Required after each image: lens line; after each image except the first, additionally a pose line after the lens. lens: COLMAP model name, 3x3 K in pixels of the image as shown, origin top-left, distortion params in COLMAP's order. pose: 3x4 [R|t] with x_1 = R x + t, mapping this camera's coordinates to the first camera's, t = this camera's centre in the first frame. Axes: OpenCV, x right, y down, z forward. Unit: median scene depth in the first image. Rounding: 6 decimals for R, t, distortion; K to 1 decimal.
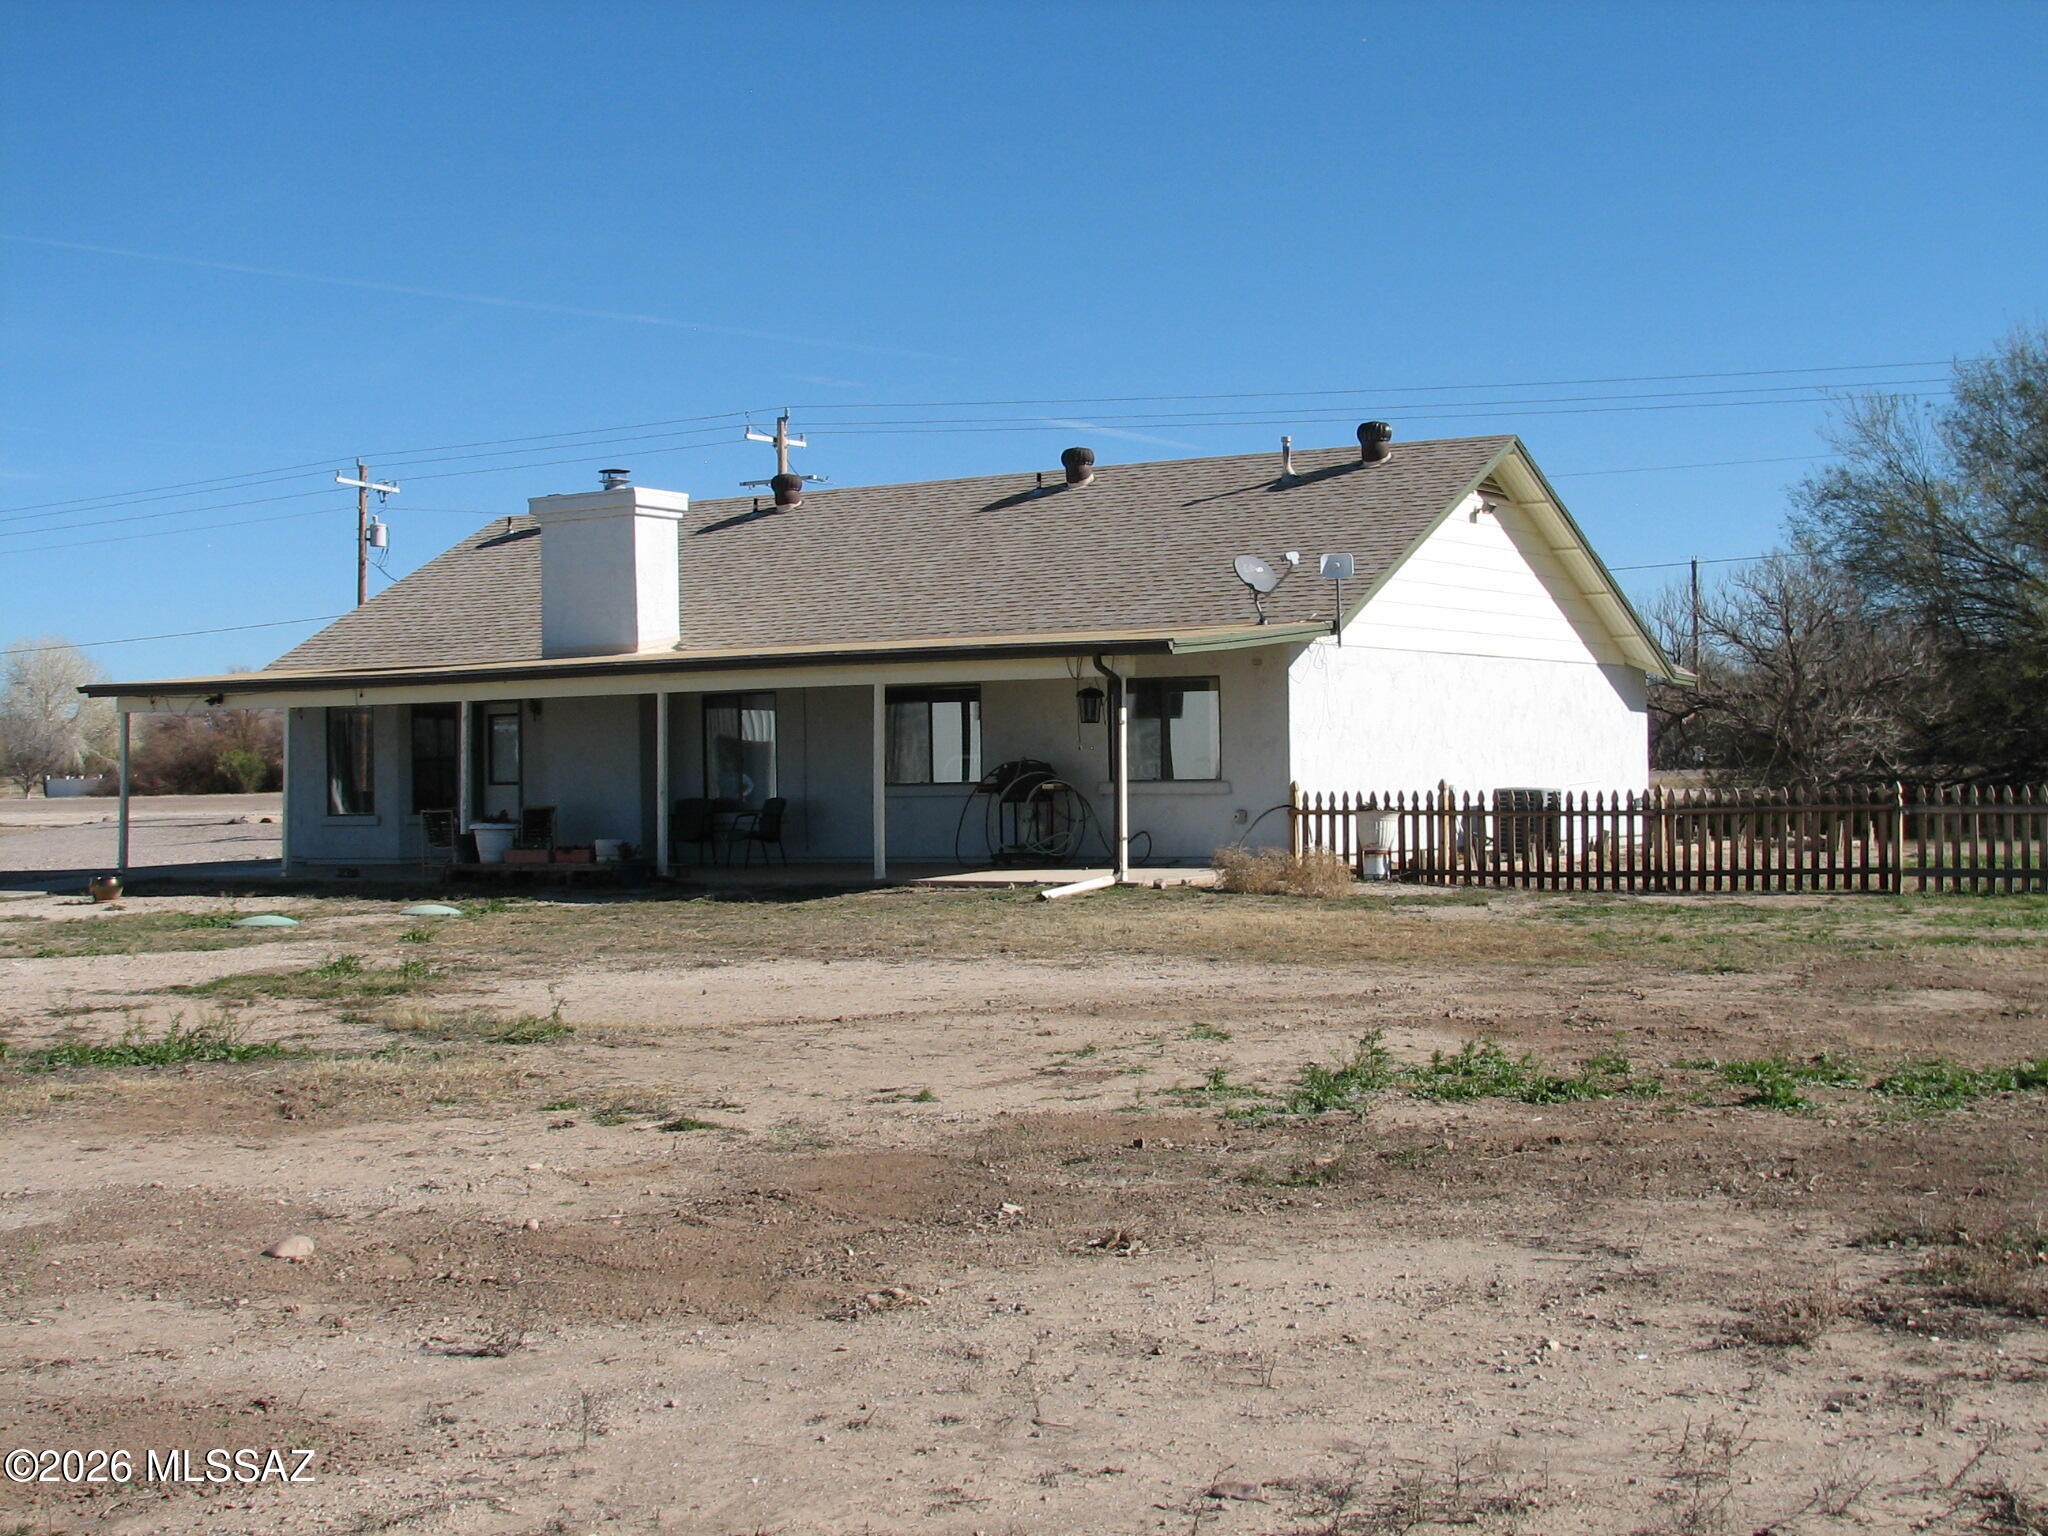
lens RADIAL K [[2908.3, 0, 1024.0], [0, 2908.3, 768.0], [0, 0, 1]] dist [0.192121, -0.006469]
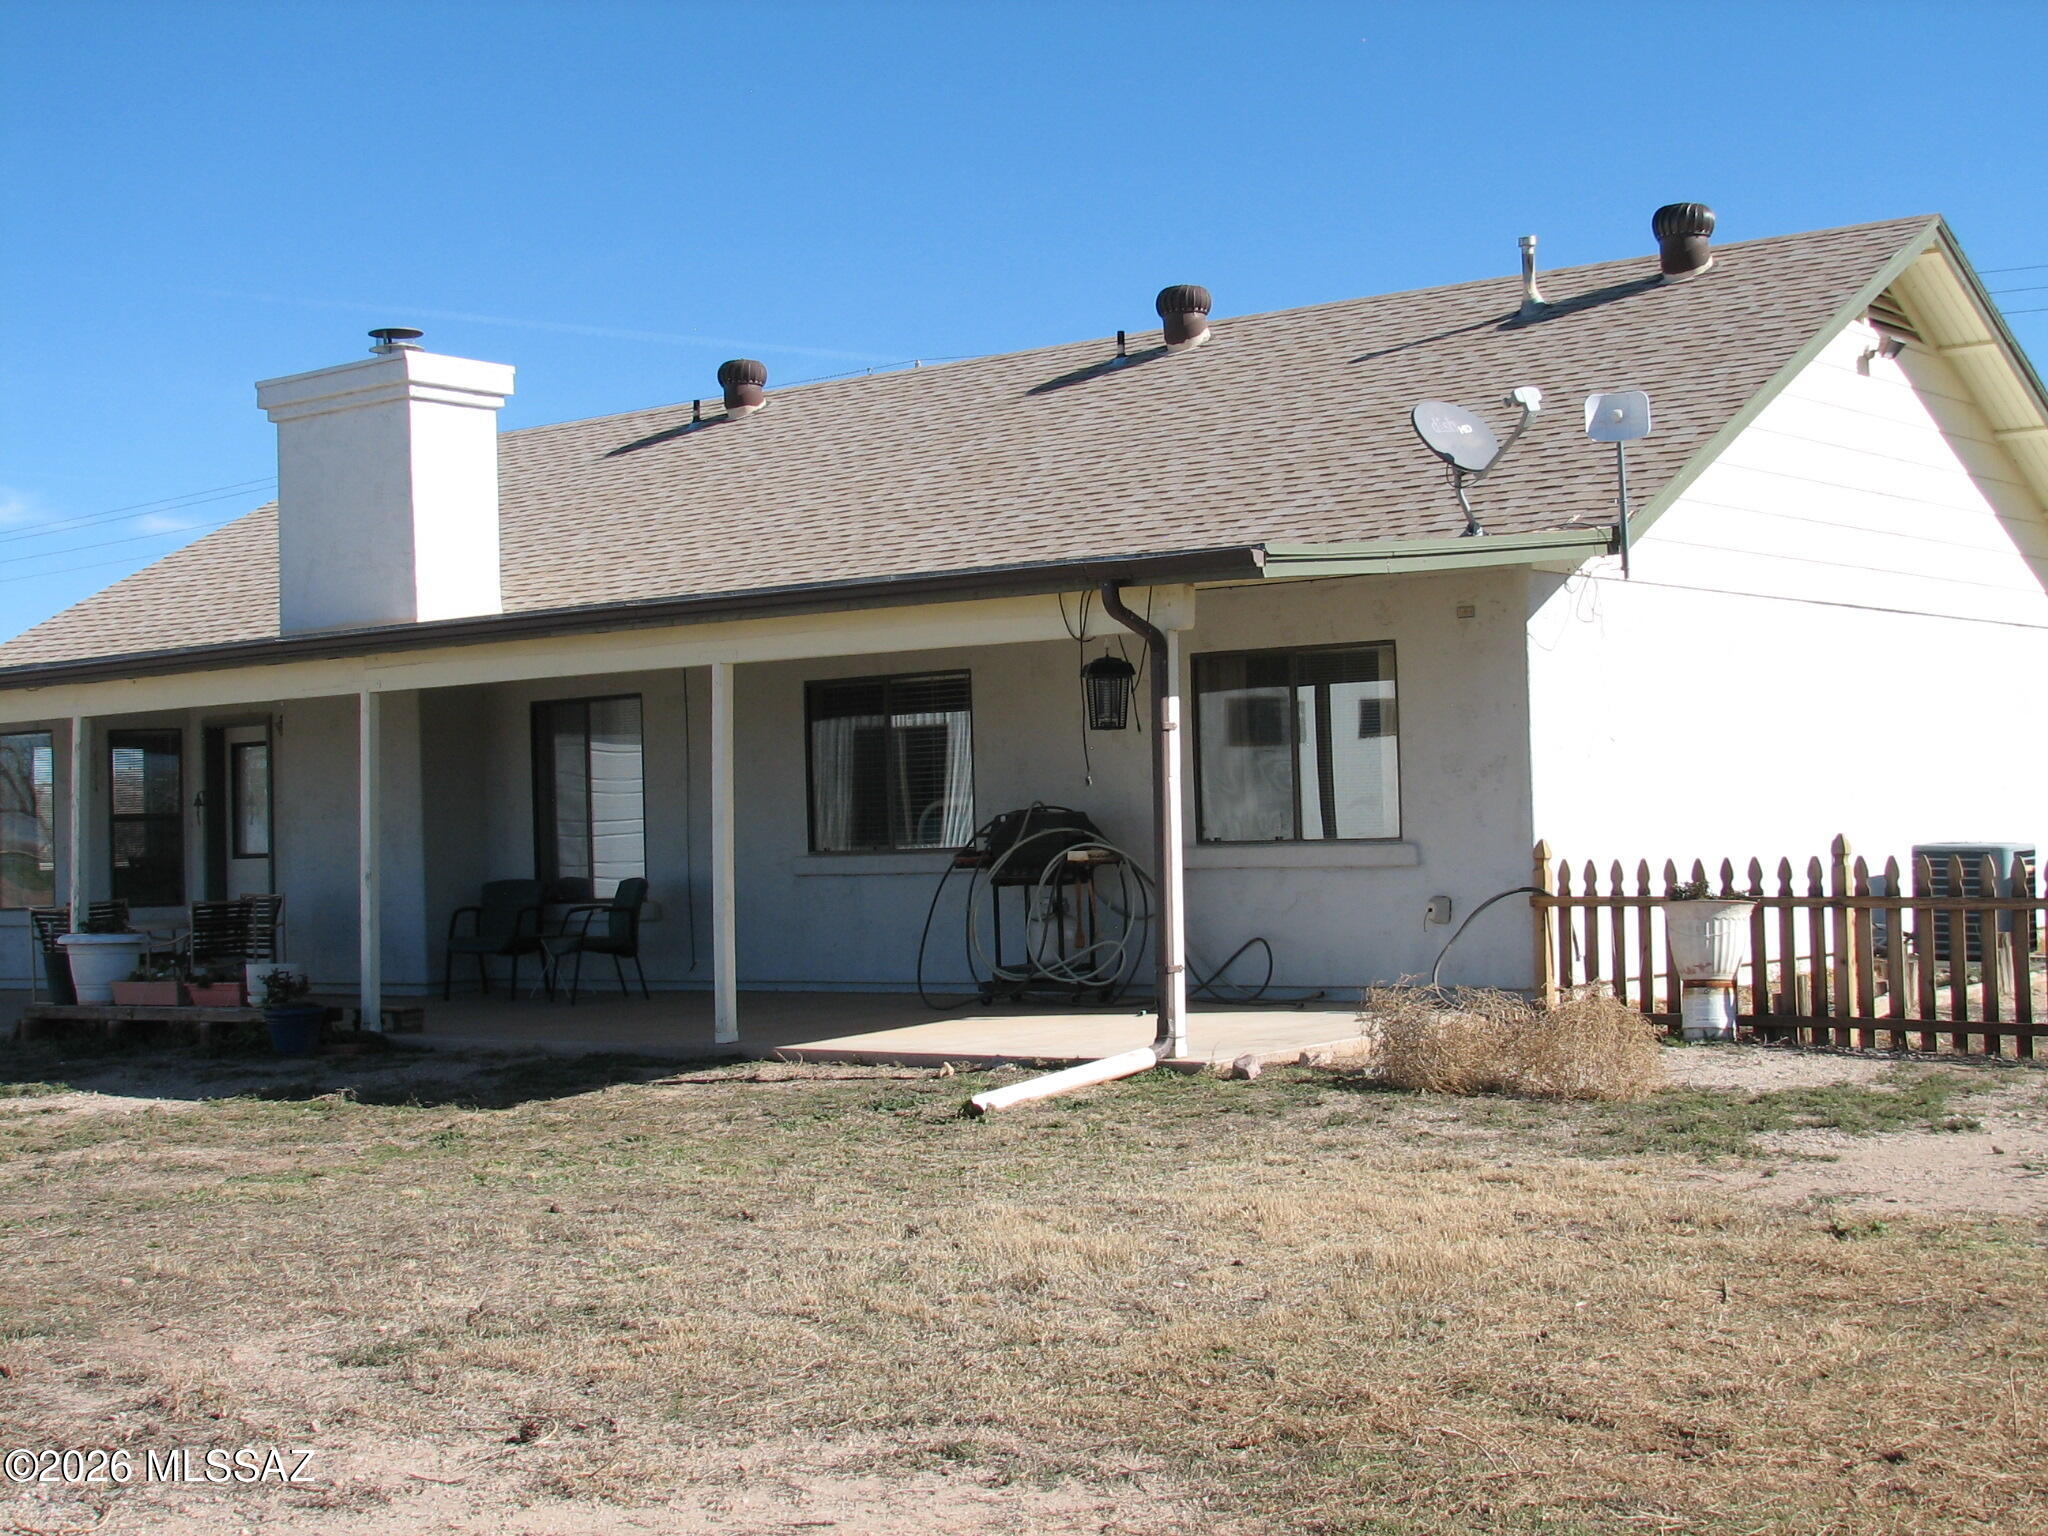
lens RADIAL K [[2964.1, 0, 1024.0], [0, 2964.1, 768.0], [0, 0, 1]] dist [0.016235, 0.160192]
pose [[0.995294, -0.015489, -0.095656, 0.051103], [0.014125, 0.999789, -0.014917, -0.001734], [0.095867, 0.013496, 0.995303, 0.460955]]
